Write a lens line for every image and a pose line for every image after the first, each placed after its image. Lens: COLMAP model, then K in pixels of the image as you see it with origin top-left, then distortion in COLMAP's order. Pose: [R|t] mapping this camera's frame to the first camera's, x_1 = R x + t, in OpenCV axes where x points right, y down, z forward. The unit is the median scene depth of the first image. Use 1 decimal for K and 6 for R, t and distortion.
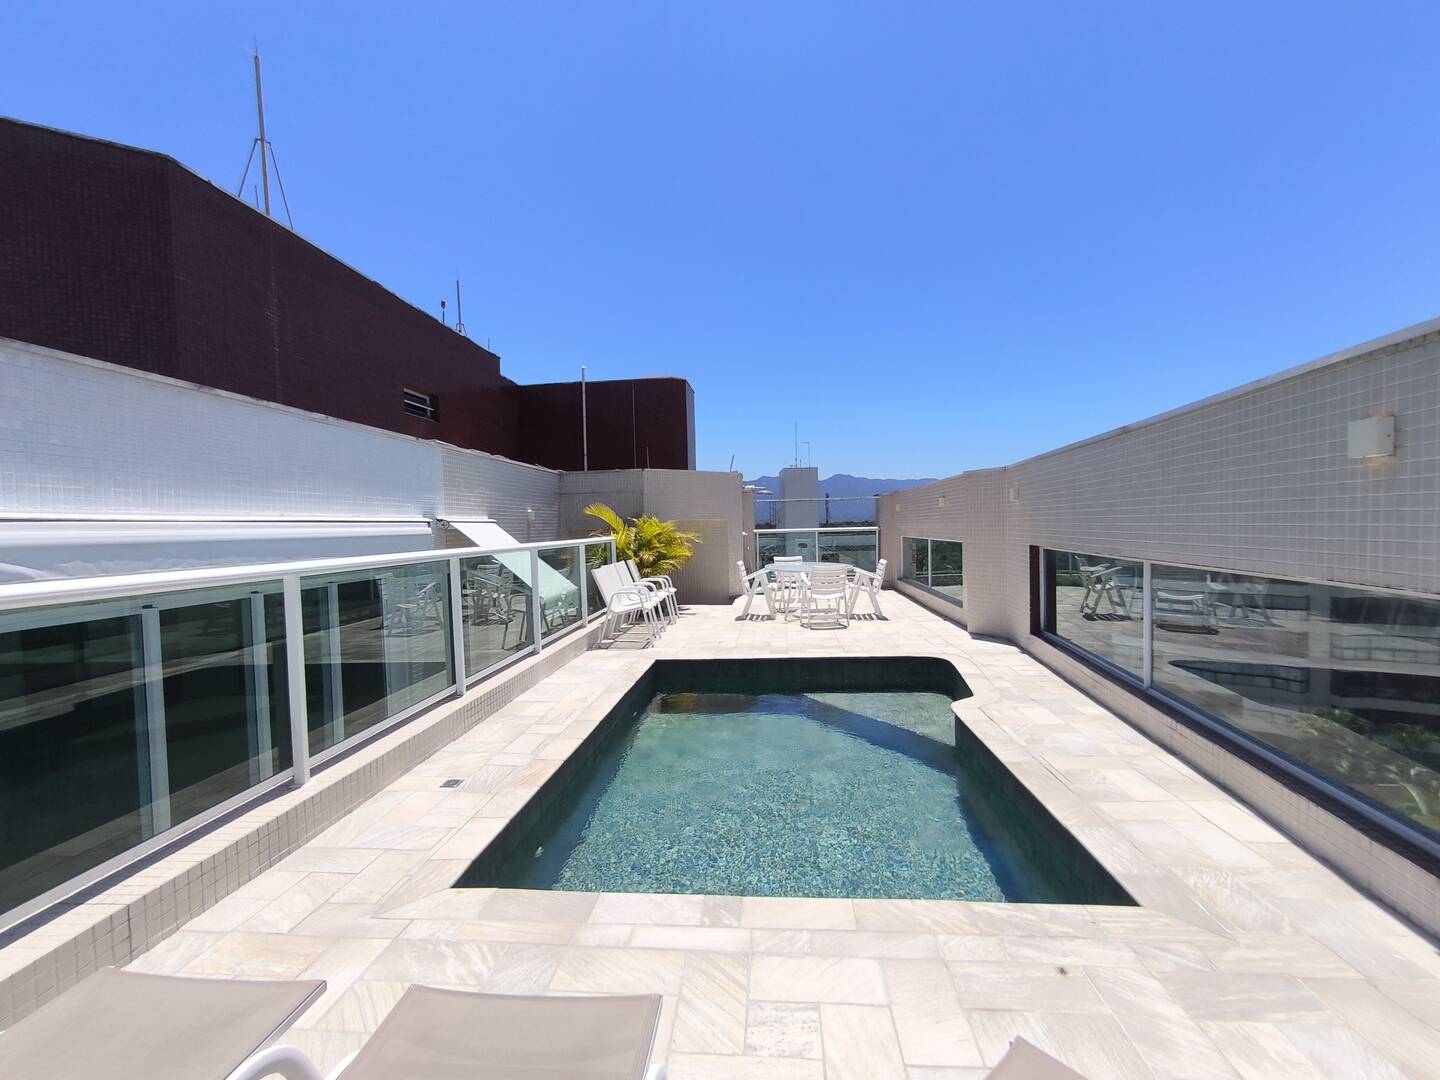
lens RADIAL K [[654.5, 0, 720.0], [0, 654.5, 540.0], [0, 0, 1]] dist [-0.002761, 0.001122]
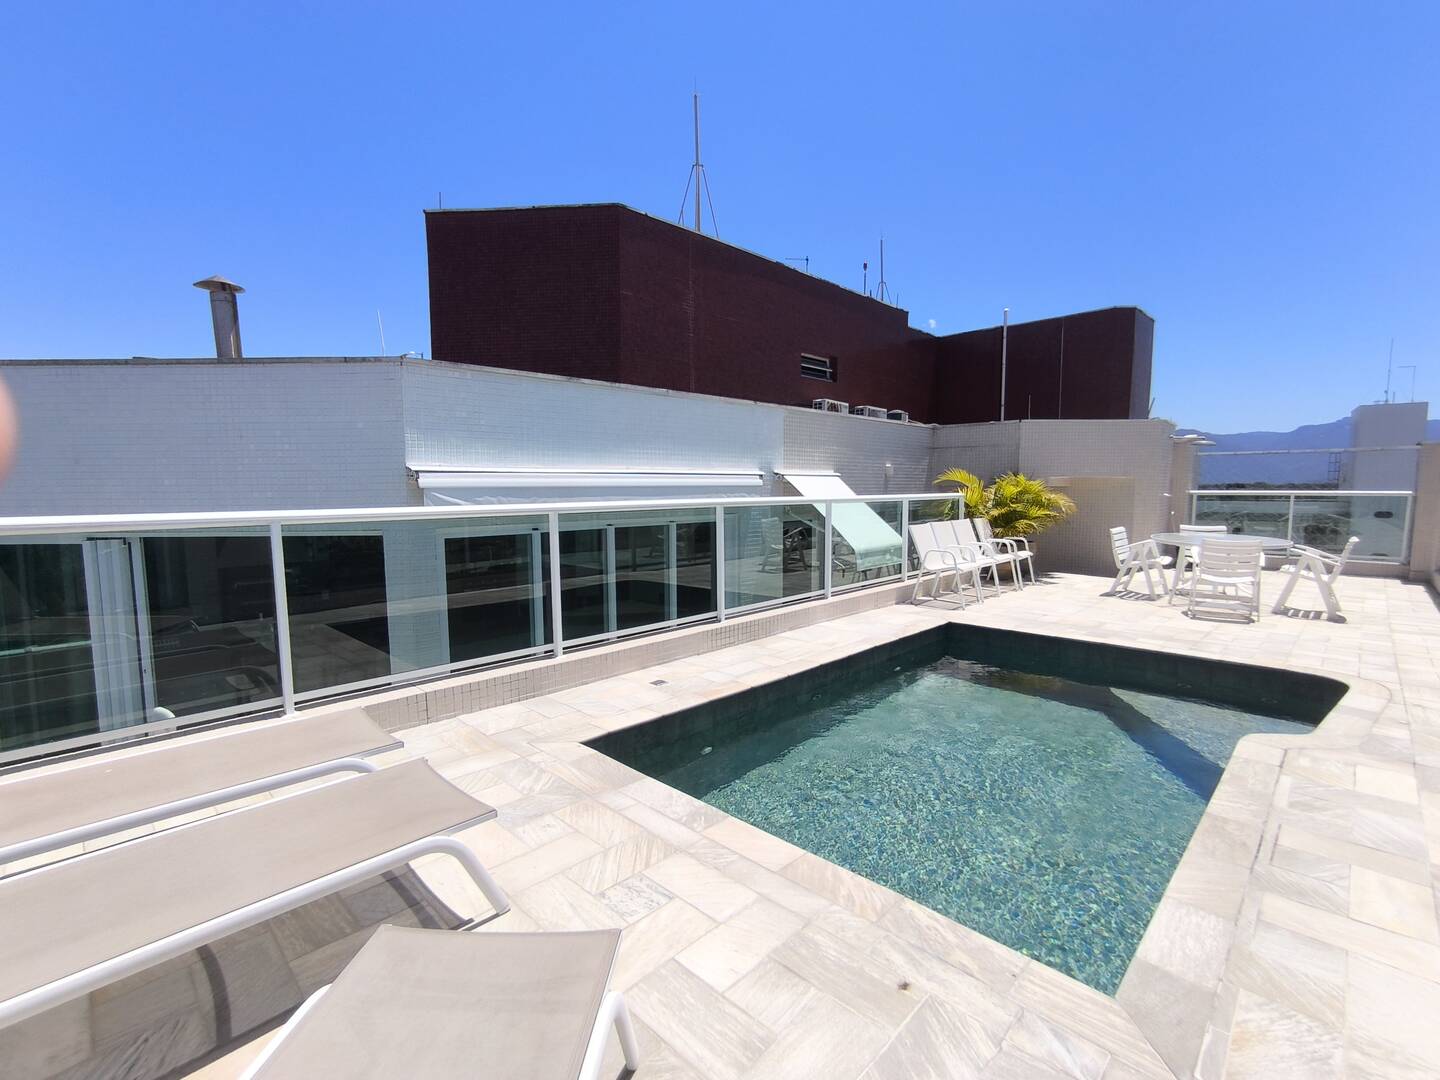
lens RADIAL K [[657.5, 0, 720.3], [0, 657.5, 554.2], [0, 0, 1]] dist [-0.091568, 0.086496]
pose [[0.775332, 0.088289, -0.625352, 0.229283], [-0.029627, 0.994175, 0.103627, -0.005972], [0.630859, -0.061818, 0.773431, 0.051437]]
